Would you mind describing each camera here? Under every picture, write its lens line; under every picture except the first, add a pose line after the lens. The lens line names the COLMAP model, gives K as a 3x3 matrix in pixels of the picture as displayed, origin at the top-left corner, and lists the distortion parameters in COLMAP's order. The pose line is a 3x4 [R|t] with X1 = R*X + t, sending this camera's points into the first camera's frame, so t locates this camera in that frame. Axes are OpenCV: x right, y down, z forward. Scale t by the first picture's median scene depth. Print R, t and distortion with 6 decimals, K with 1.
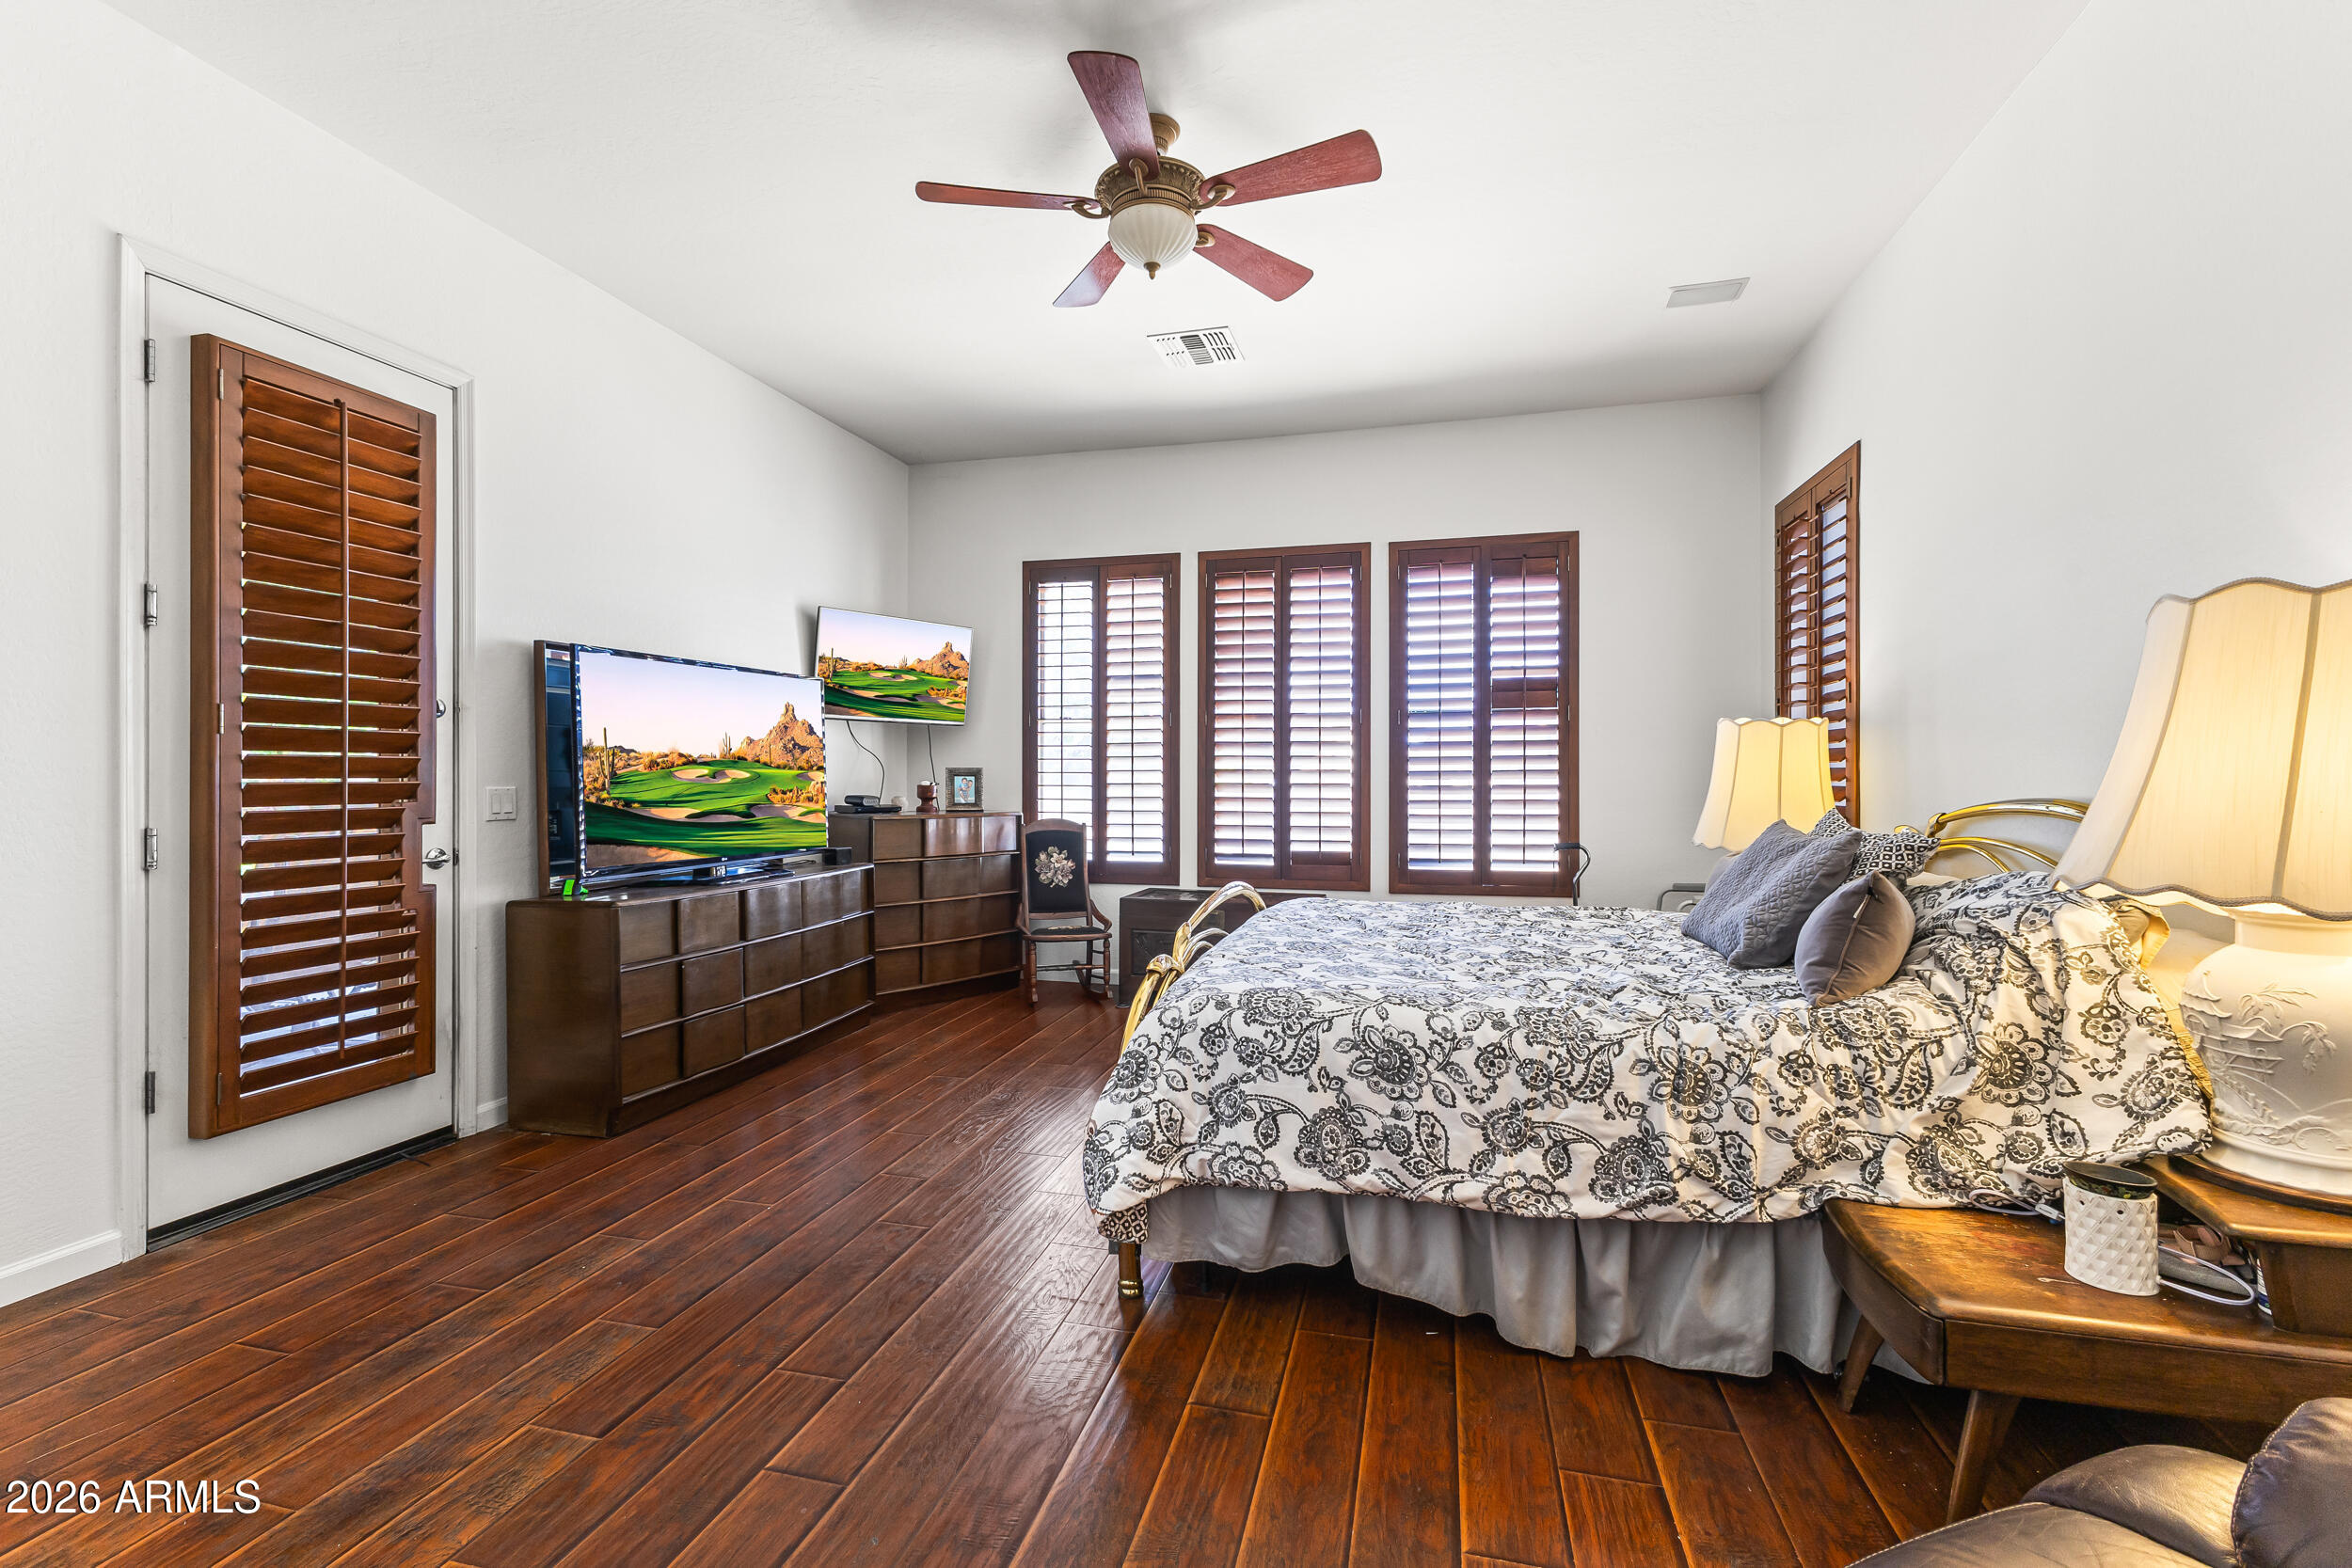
lens RADIAL K [[1012.5, 0, 1185.3], [0, 1012.5, 788.1], [0, 0, 1]] dist [0.007212, -0.002384]
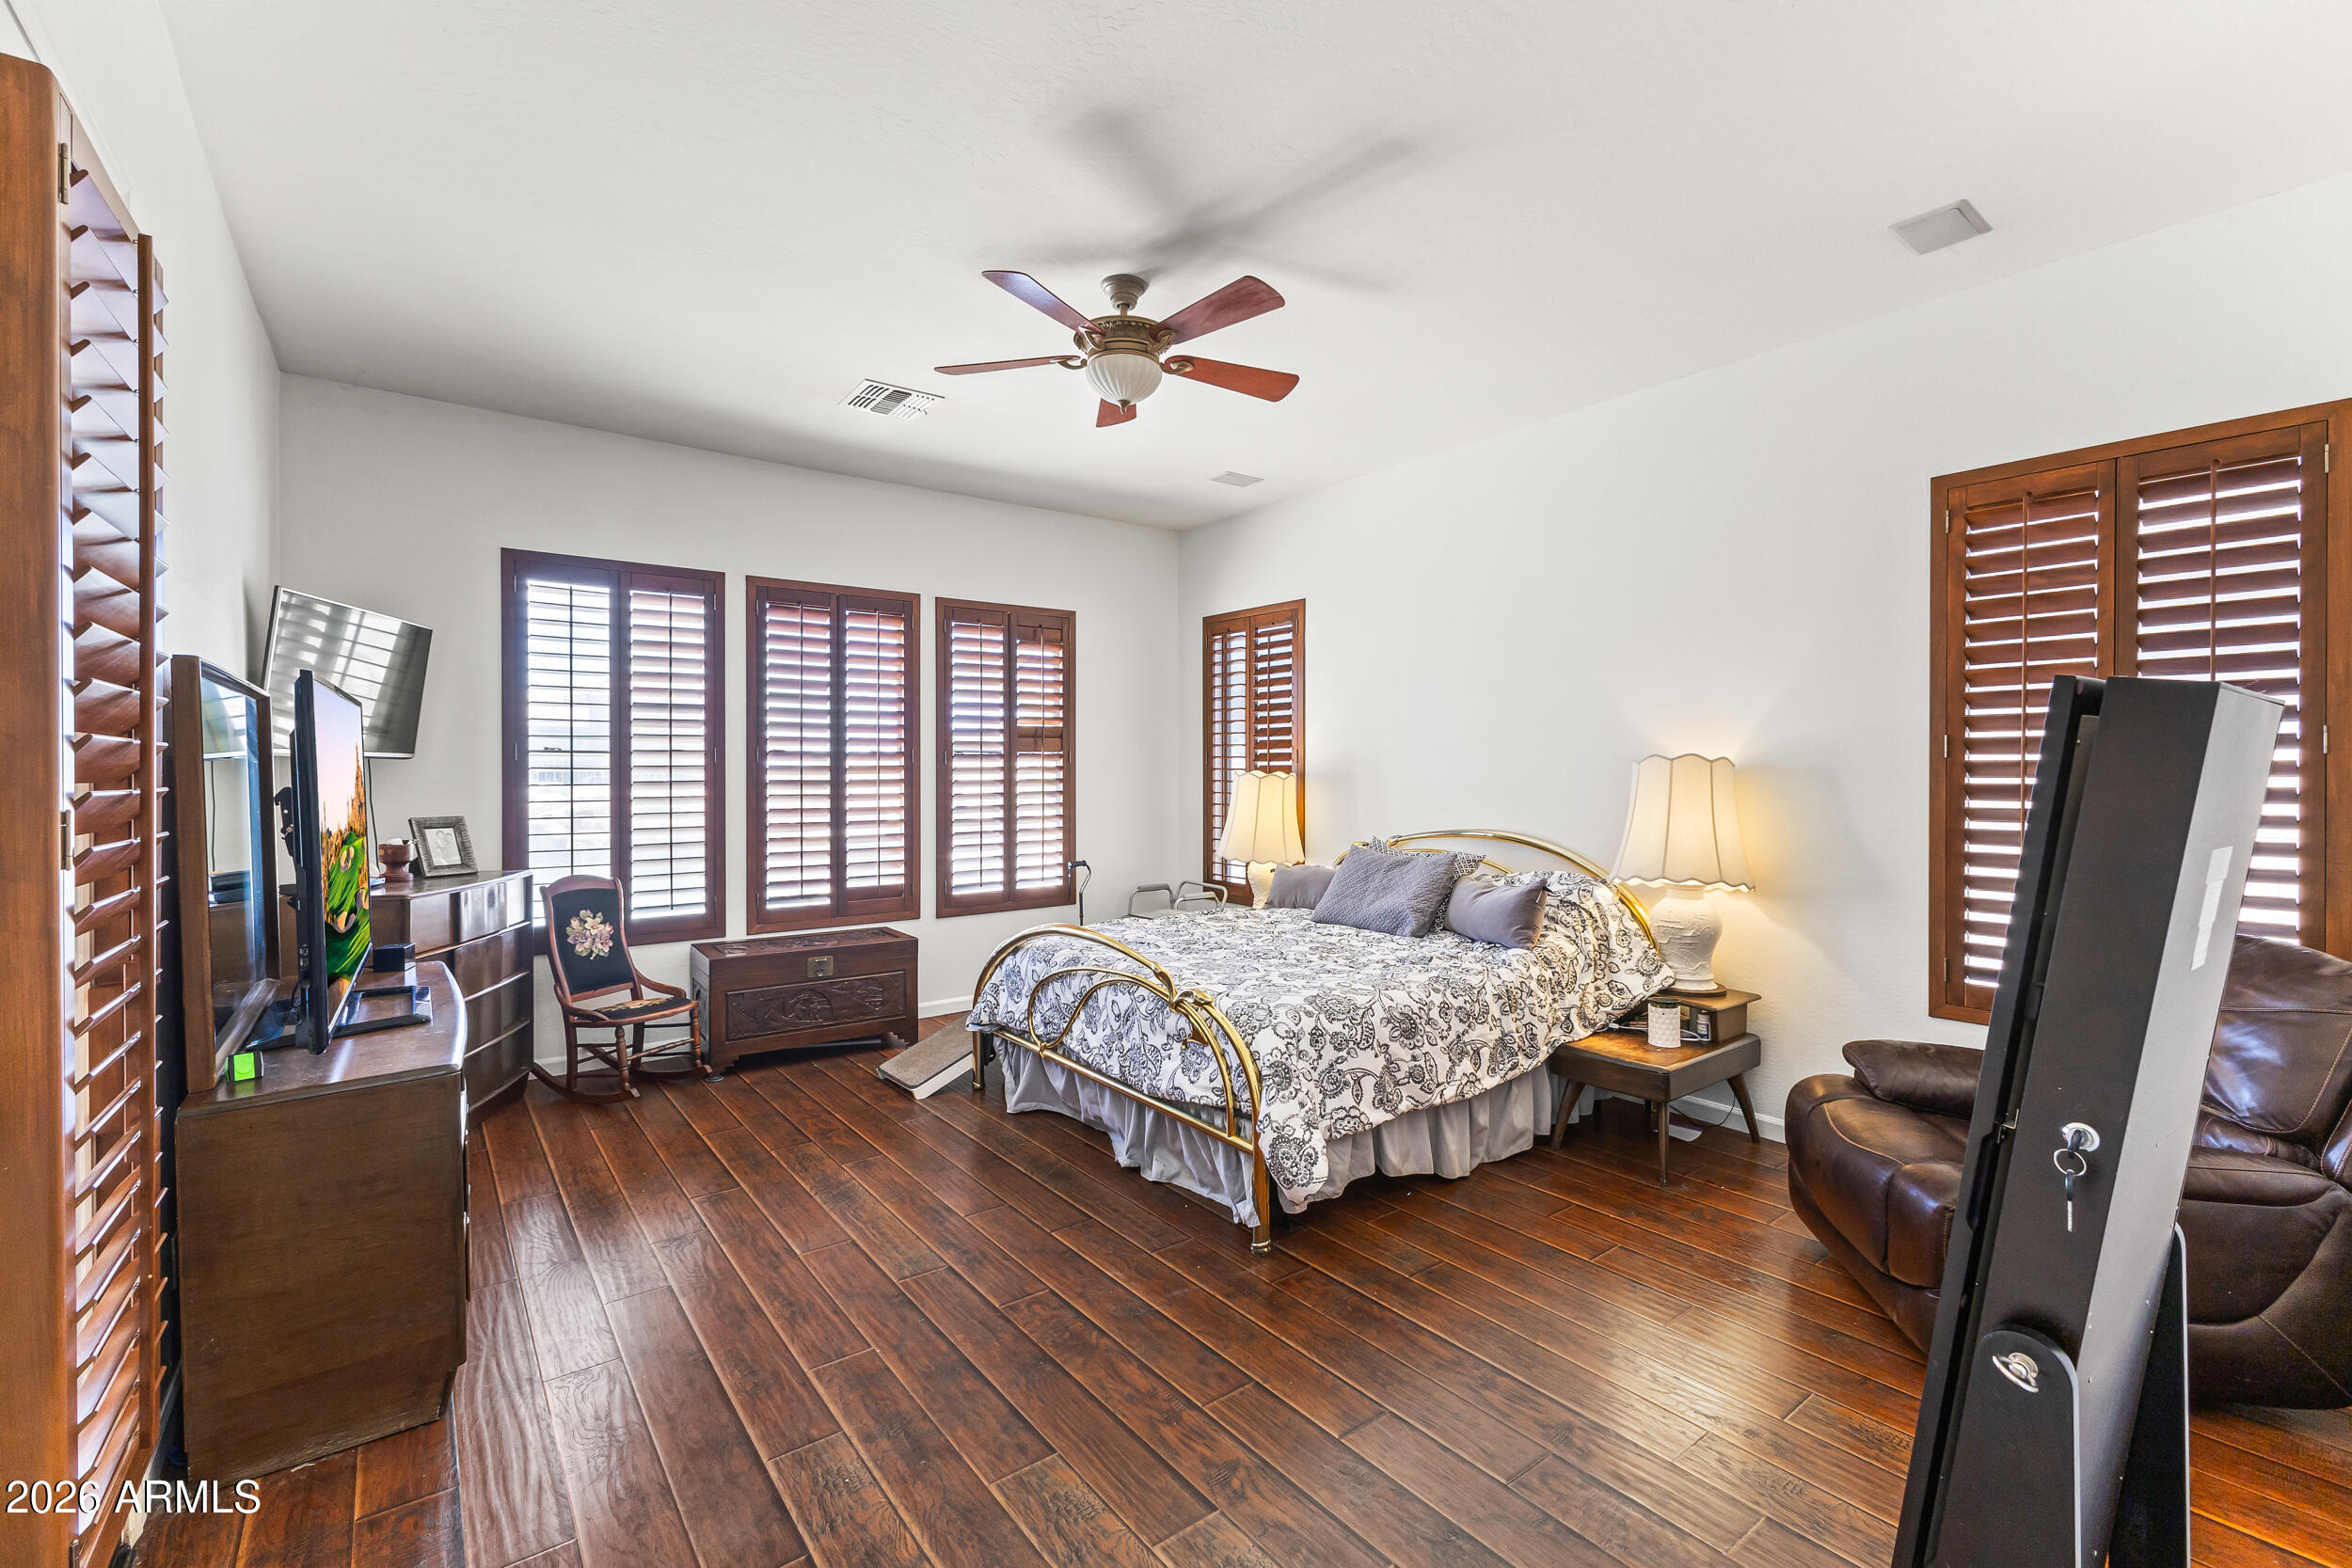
lens RADIAL K [[1012.5, 0, 1159.7], [0, 1012.5, 786.1], [0, 0, 1]] dist [0.007212, -0.002384]
pose [[0.627329, -0.015293, 0.778604, -0.513500], [0.011945, 0.999879, 0.010015, -0.048567], [-0.778663, 0.003017, 0.627435, 0.133242]]
